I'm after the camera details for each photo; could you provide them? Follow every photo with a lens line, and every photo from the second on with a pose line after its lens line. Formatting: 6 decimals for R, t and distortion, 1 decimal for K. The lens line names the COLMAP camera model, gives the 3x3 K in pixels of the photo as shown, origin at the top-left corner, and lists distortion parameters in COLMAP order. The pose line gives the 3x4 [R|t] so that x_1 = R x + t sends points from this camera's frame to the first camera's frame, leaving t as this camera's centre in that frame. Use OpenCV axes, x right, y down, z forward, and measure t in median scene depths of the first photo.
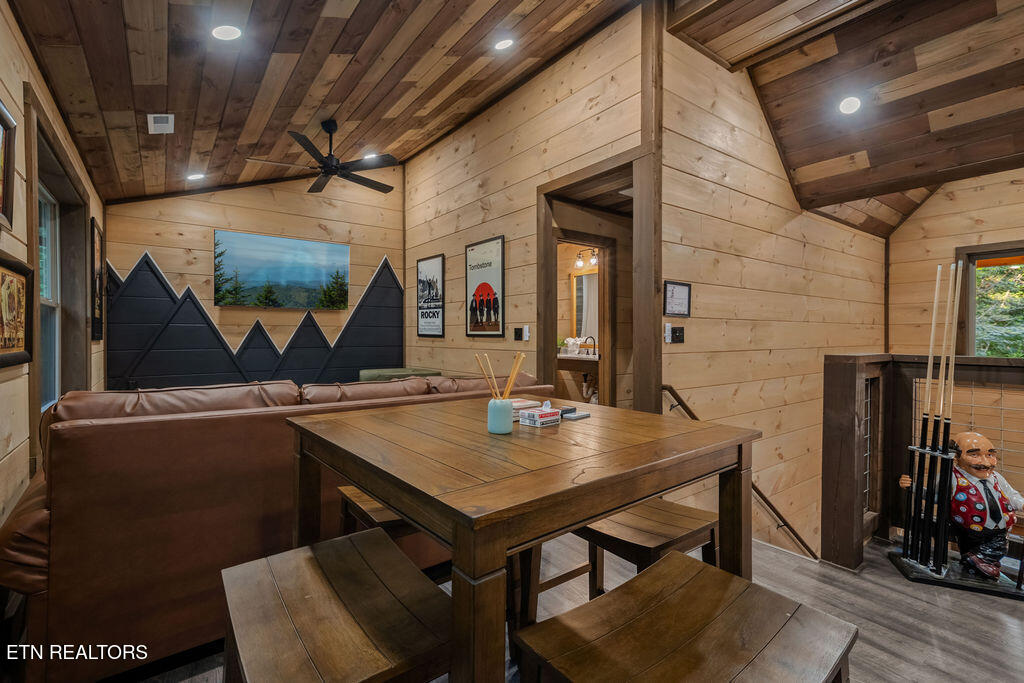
lens RADIAL K [[468.0, 0, 512.0], [0, 468.0, 341.5], [0, 0, 1]] dist [0.001832, 0.000922]
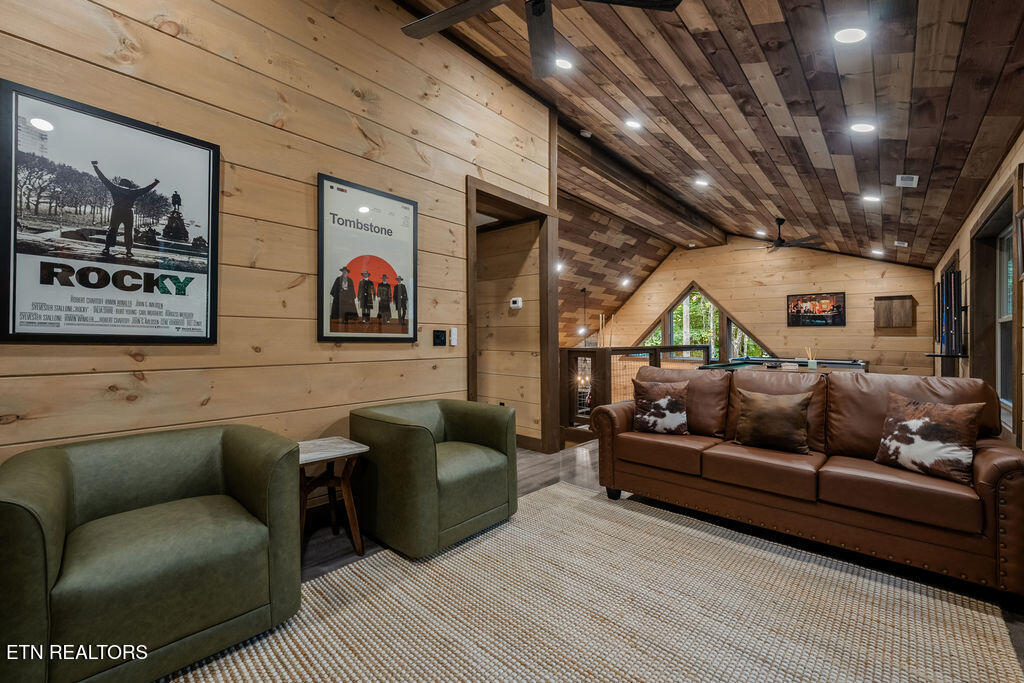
lens RADIAL K [[407.5, 0, 503.7], [0, 407.5, 331.4], [0, 0, 1]] dist [-0.001536, -0.000089]
pose [[-0.167233, 0.013001, 0.985832, -0.620179], [0.003151, 0.999915, -0.012653, -0.015942], [-0.985912, 0.000991, -0.167260, 0.904404]]
